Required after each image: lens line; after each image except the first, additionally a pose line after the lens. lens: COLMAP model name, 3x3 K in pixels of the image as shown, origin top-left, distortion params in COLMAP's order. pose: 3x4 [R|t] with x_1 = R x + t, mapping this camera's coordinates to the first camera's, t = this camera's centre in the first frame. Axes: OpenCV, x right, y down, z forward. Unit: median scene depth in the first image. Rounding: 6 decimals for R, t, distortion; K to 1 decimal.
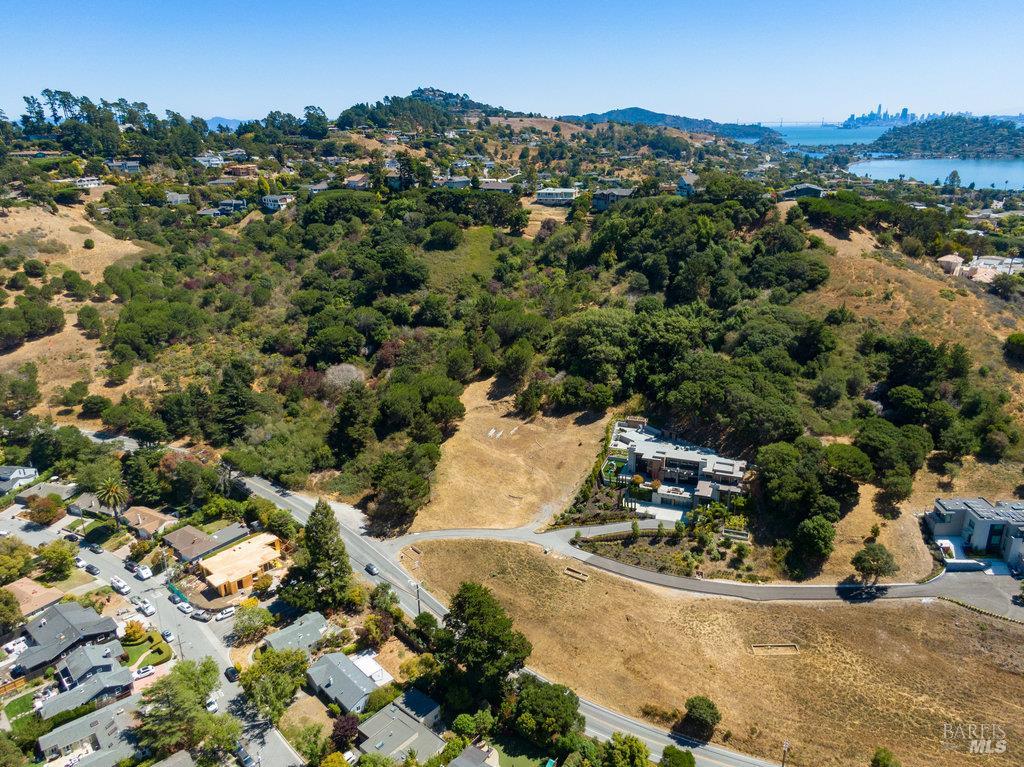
lens RADIAL K [[739.6, 0, 507.0], [0, 739.6, 383.5], [0, 0, 1]] dist [0.027028, -0.040269]
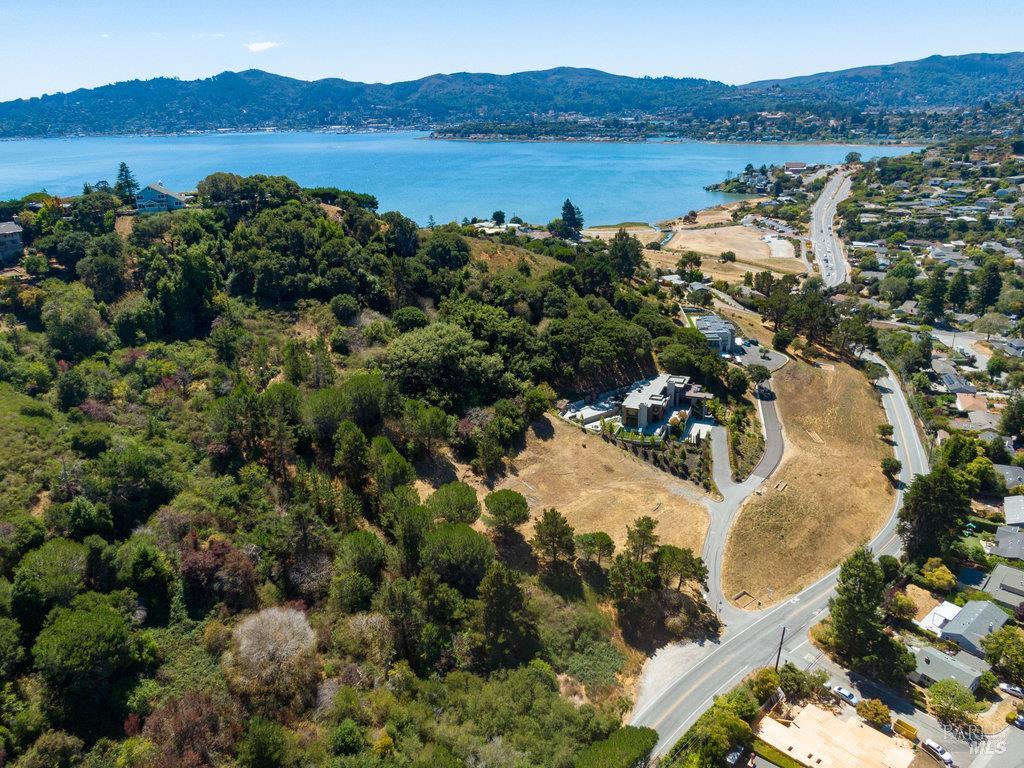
lens RADIAL K [[739.6, 0, 507.0], [0, 739.6, 384.0], [0, 0, 1]] dist [0.027028, -0.040269]
pose [[0.031304, -0.326528, 0.944669, -0.707801], [0.358983, 0.885743, 0.294264, -0.275683], [-0.932819, 0.329908, 0.144945, 0.870814]]
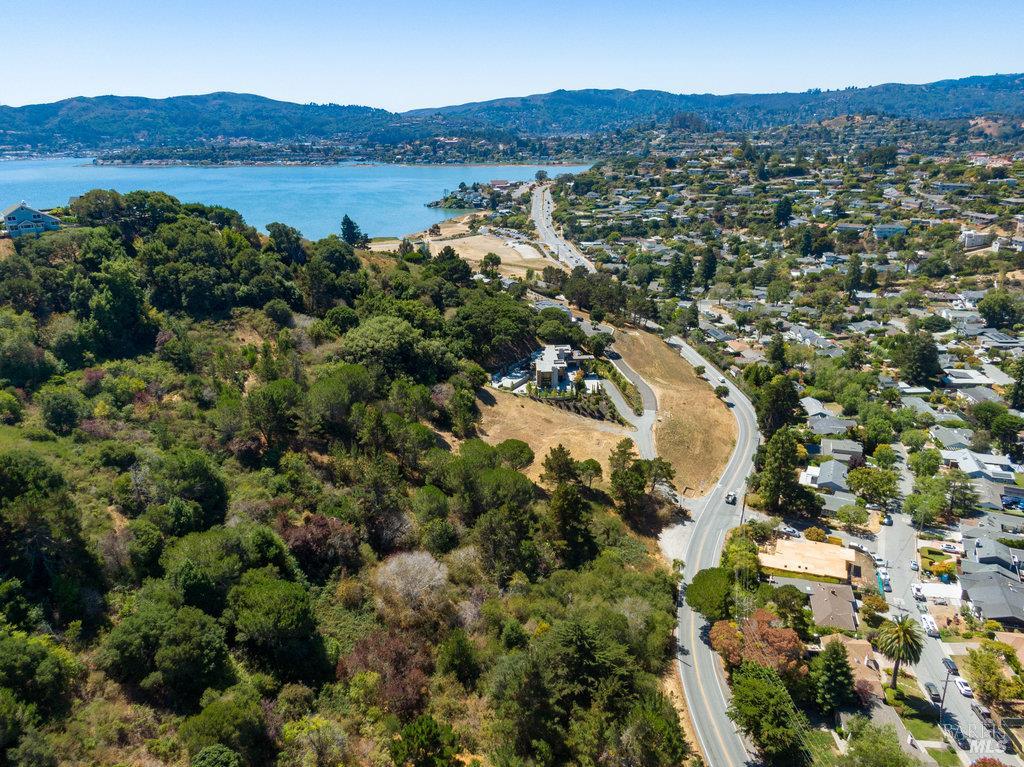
lens RADIAL K [[726.0, 0, 508.1], [0, 726.0, 380.2], [0, 0, 1]] dist [0.027068, -0.042830]
pose [[-0.377675, -0.274756, 0.884234, -0.780361], [0.340132, 0.847030, 0.408473, -0.371498], [-0.861204, 0.455027, -0.226449, 1.164508]]
